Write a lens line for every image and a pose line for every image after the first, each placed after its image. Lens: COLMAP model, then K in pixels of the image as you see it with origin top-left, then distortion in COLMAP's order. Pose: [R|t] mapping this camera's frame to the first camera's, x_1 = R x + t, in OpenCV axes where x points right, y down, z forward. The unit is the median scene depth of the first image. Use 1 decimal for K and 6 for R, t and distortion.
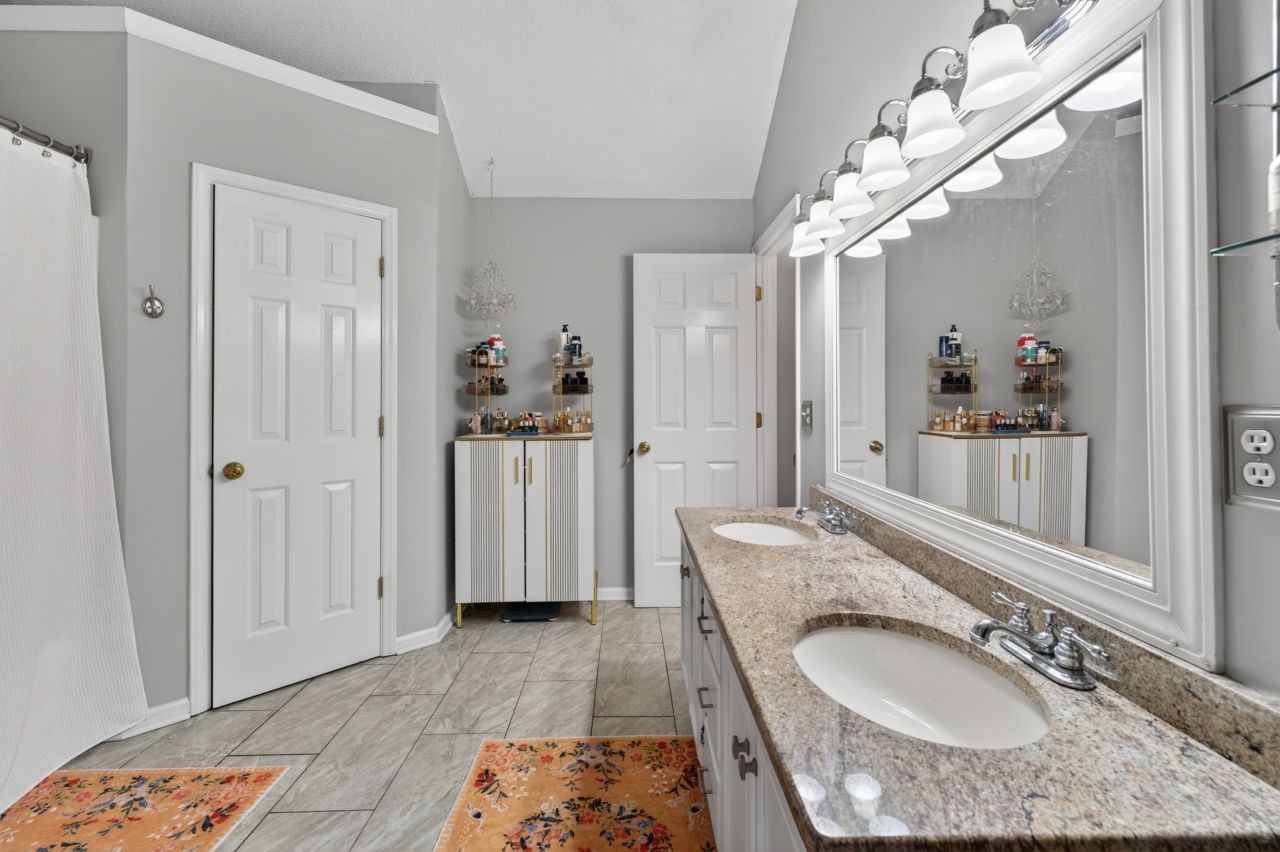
lens RADIAL K [[538.3, 0, 640.8], [0, 538.3, 397.3], [0, 0, 1]] dist [-0.000485, -0.000121]
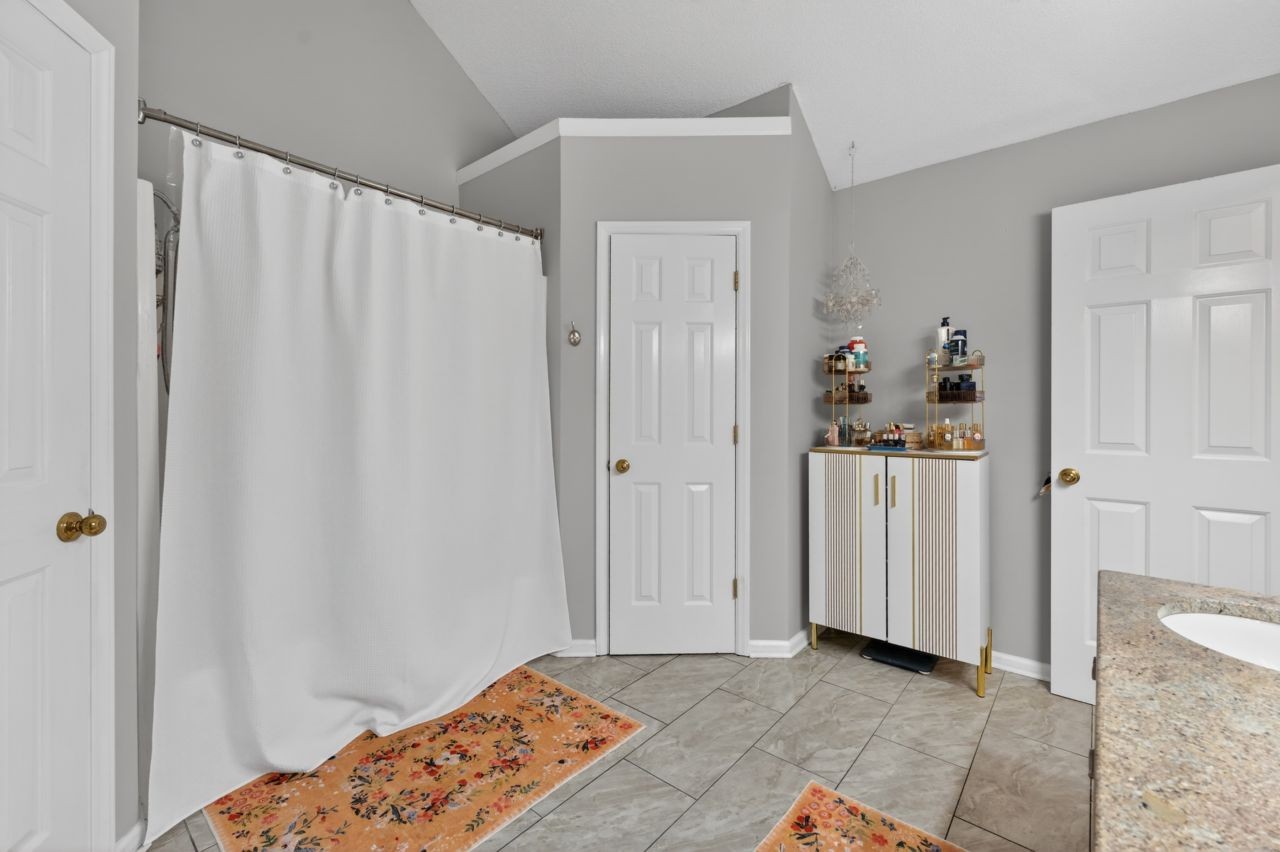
lens RADIAL K [[542.2, 0, 630.1], [0, 542.2, 409.3], [0, 0, 1]] dist [0.000539, -0.000189]
pose [[0.739237, 0.004069, -0.673433, 0.081376], [-0.000463, 0.999985, 0.005533, 0.000141], [0.673445, -0.003779, 0.739228, 0.093870]]
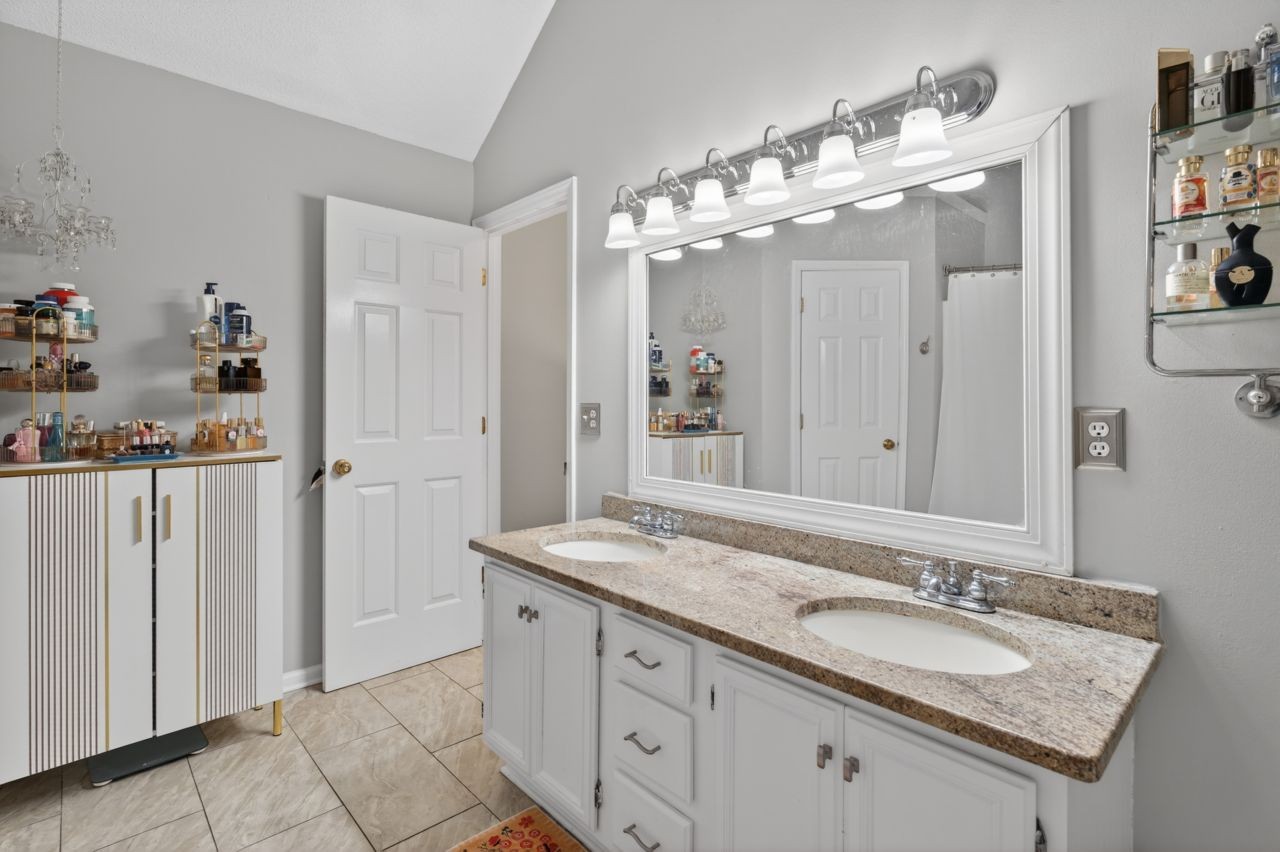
lens RADIAL K [[609.0, 0, 645.3], [0, 609.0, 401.0], [0, 0, 1]] dist [0.002695, 0.000054]
pose [[0.739456, 0.006394, 0.673174, -0.330394], [-0.007741, 0.999970, -0.000995, 0.002356], [-0.673160, -0.004475, 0.739483, 0.160812]]
